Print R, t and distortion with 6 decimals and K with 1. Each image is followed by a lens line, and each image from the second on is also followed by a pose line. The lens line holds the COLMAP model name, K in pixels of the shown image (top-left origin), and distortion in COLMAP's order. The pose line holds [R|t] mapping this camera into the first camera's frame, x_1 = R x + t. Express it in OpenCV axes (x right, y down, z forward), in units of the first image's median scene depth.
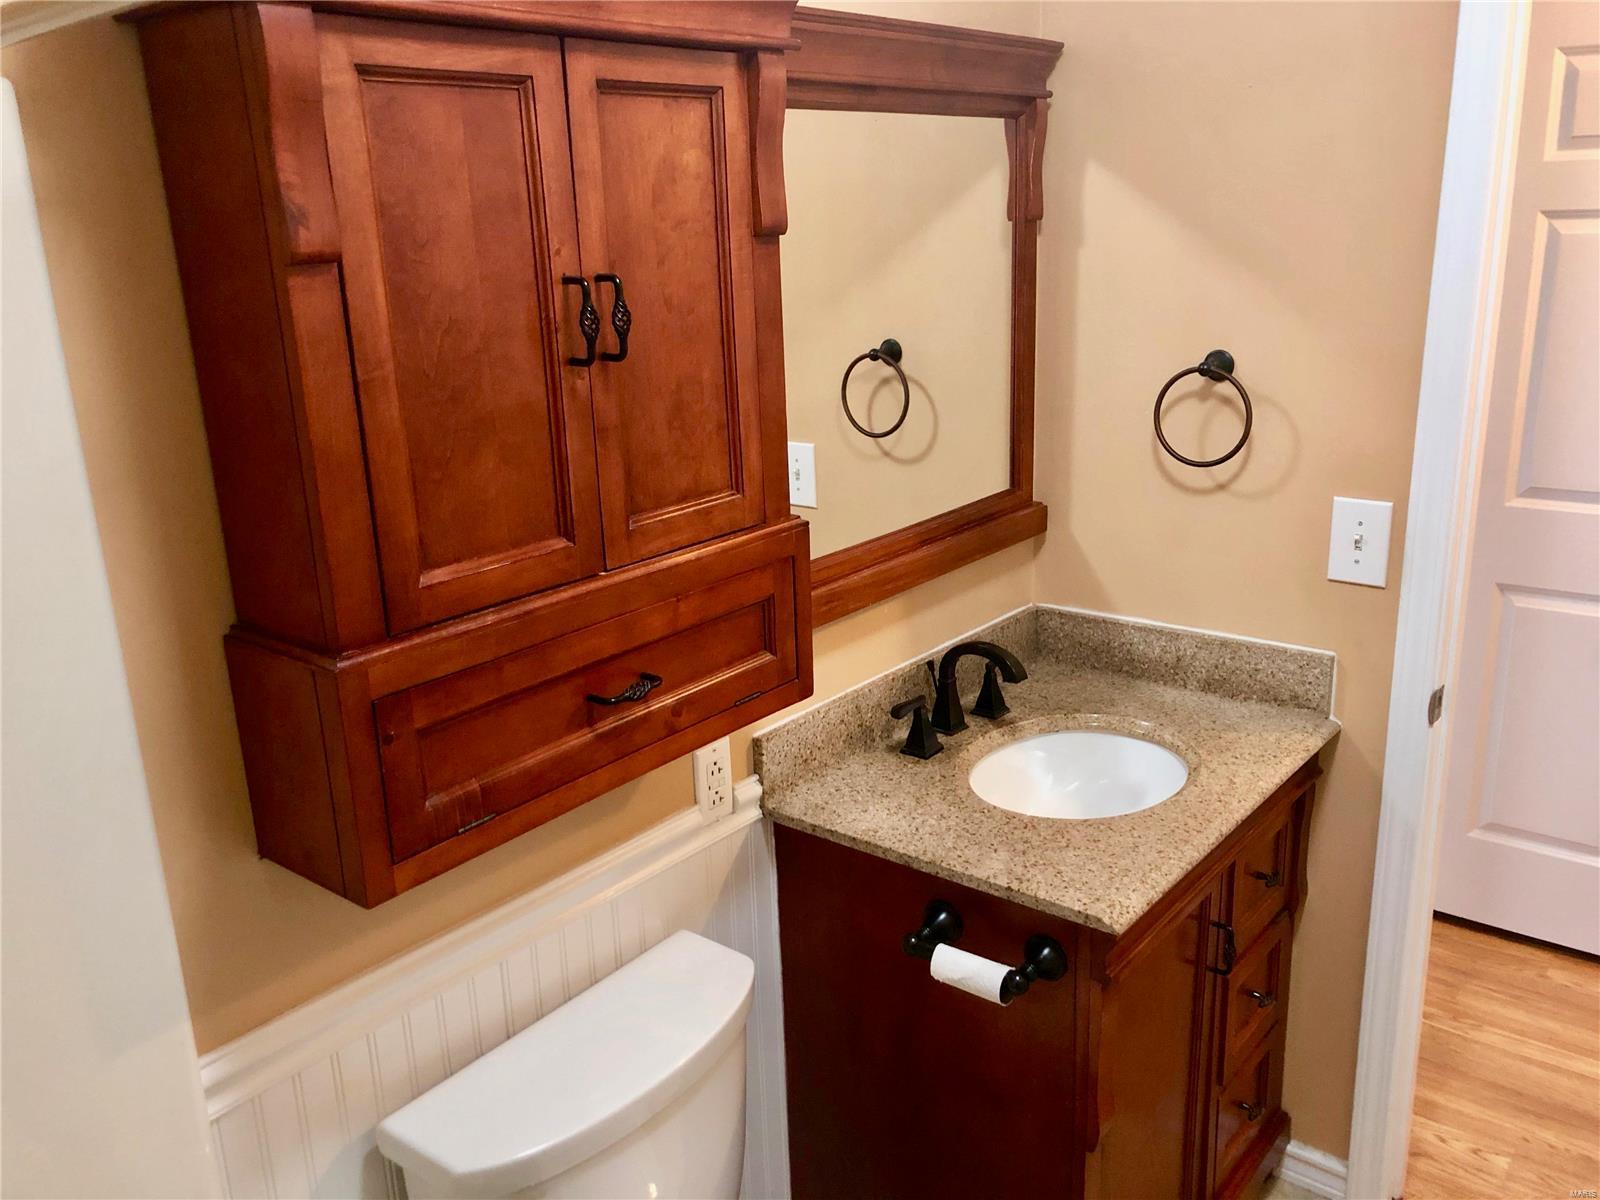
lens RADIAL K [[1311.7, 0, 800.0], [0, 1311.7, 600.0], [0, 0, 1]] dist [0.059491, -0.056596]
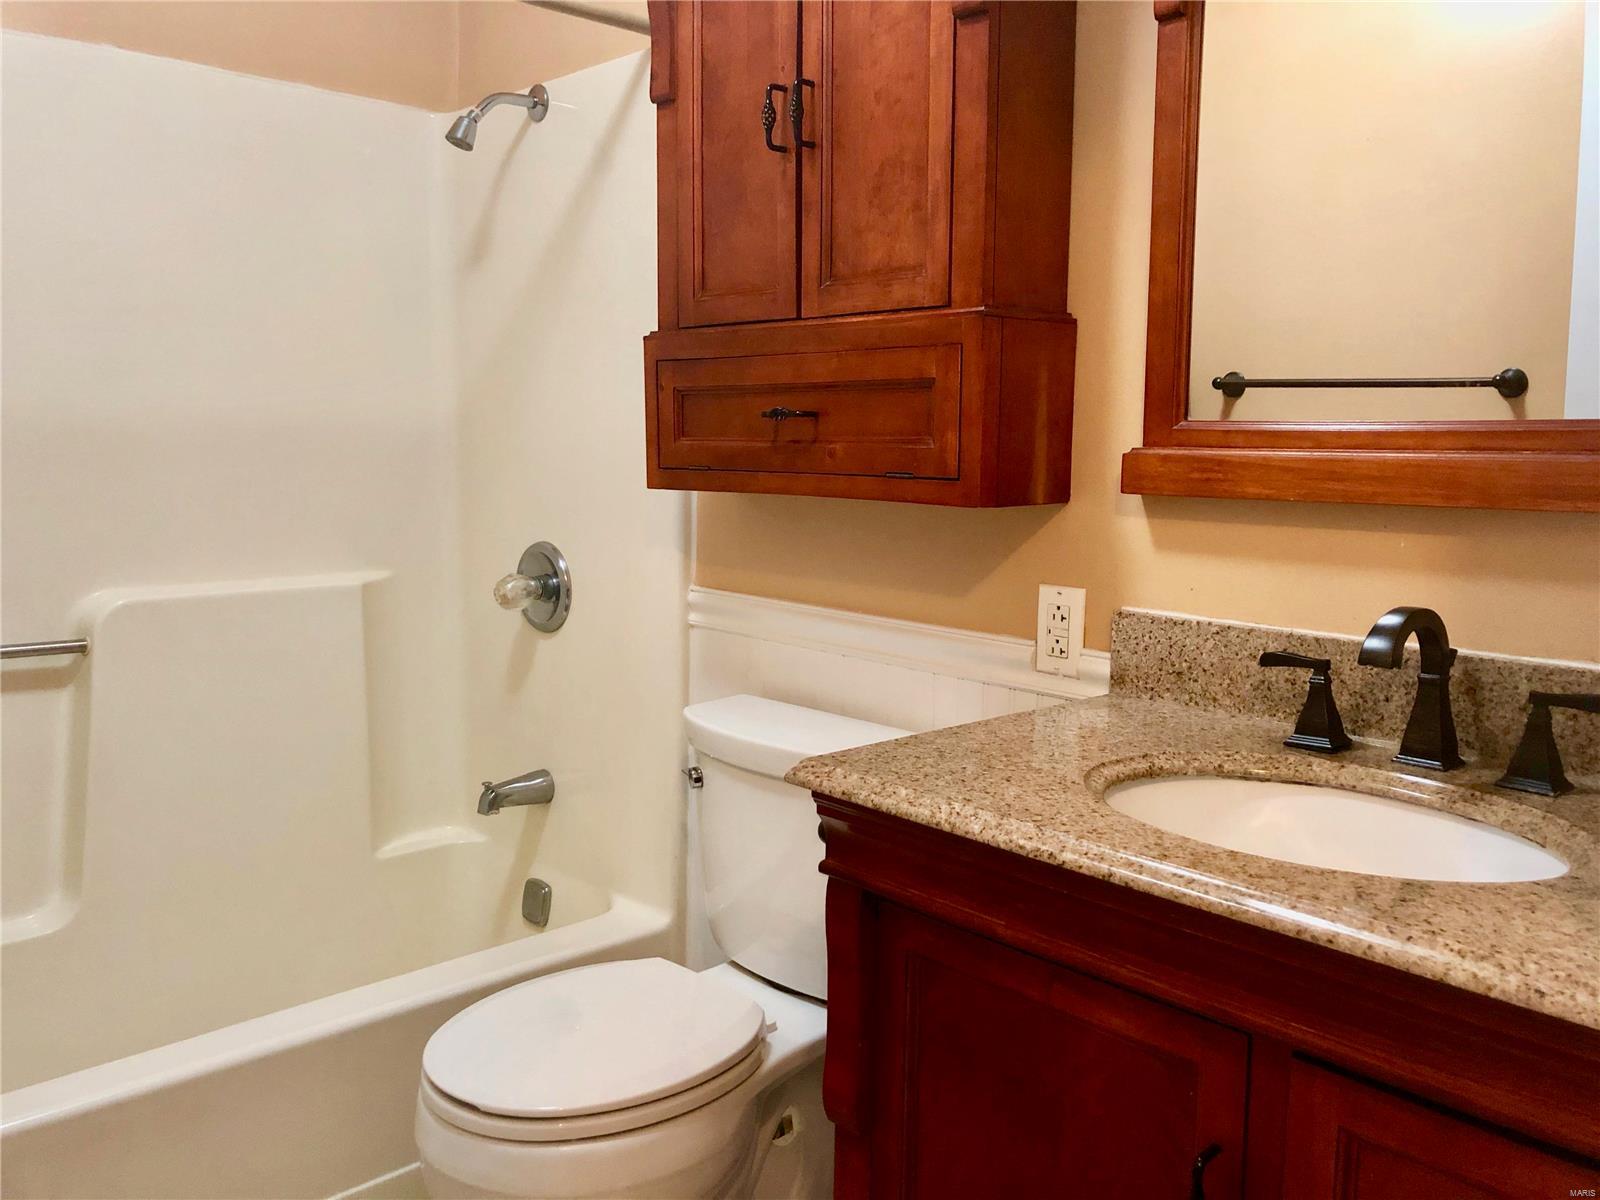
lens RADIAL K [[1340.5, 0, 771.5], [0, 1340.5, 584.7], [0, 0, 1]] dist [0.065353, -0.072882]
pose [[-0.155904, 0.144205, -0.977189, 1.140458], [-0.281278, 0.941847, 0.183865, -0.009988], [0.946877, 0.303527, -0.106276, 1.164060]]
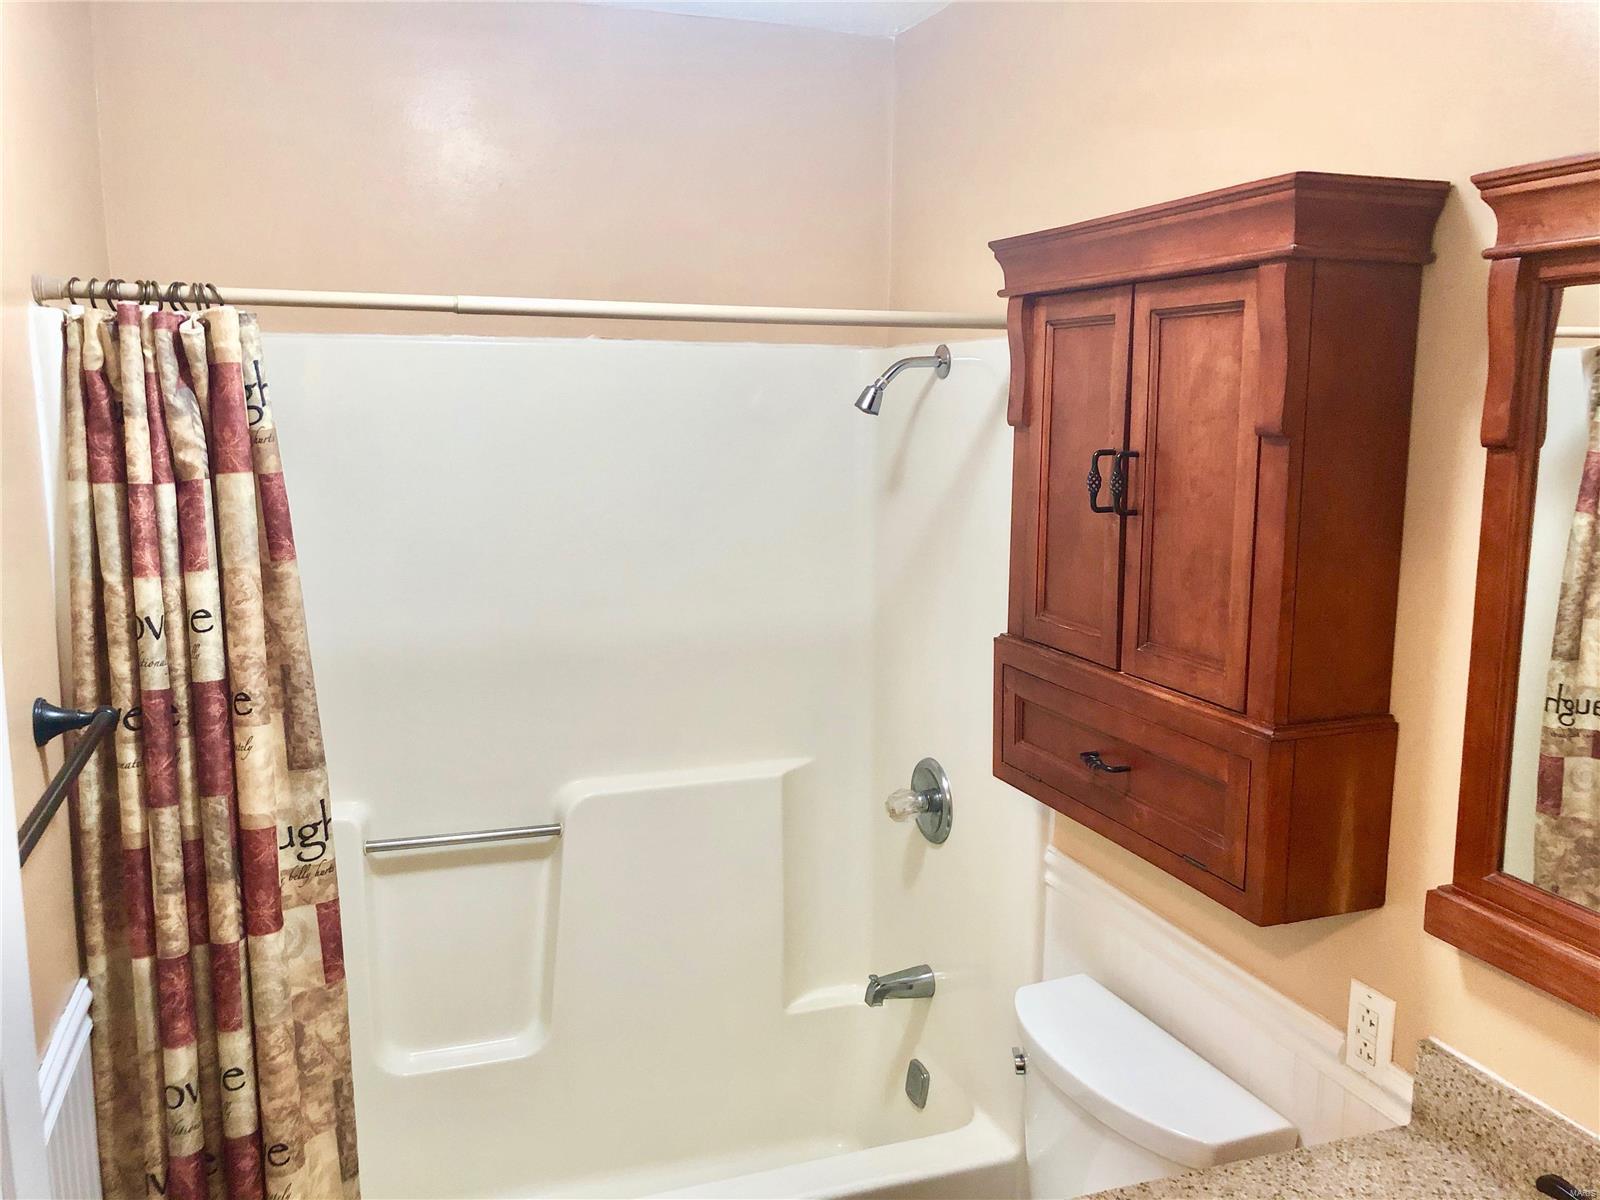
lens RADIAL K [[1311.7, 0, 800.0], [0, 1311.7, 600.0], [0, 0, 1]] dist [0.059491, -0.056596]
pose [[-0.519385, 0.167822, -0.837899, 1.077427], [-0.225607, 0.918808, 0.323873, -0.429241], [0.824221, 0.357250, -0.439353, 1.259215]]
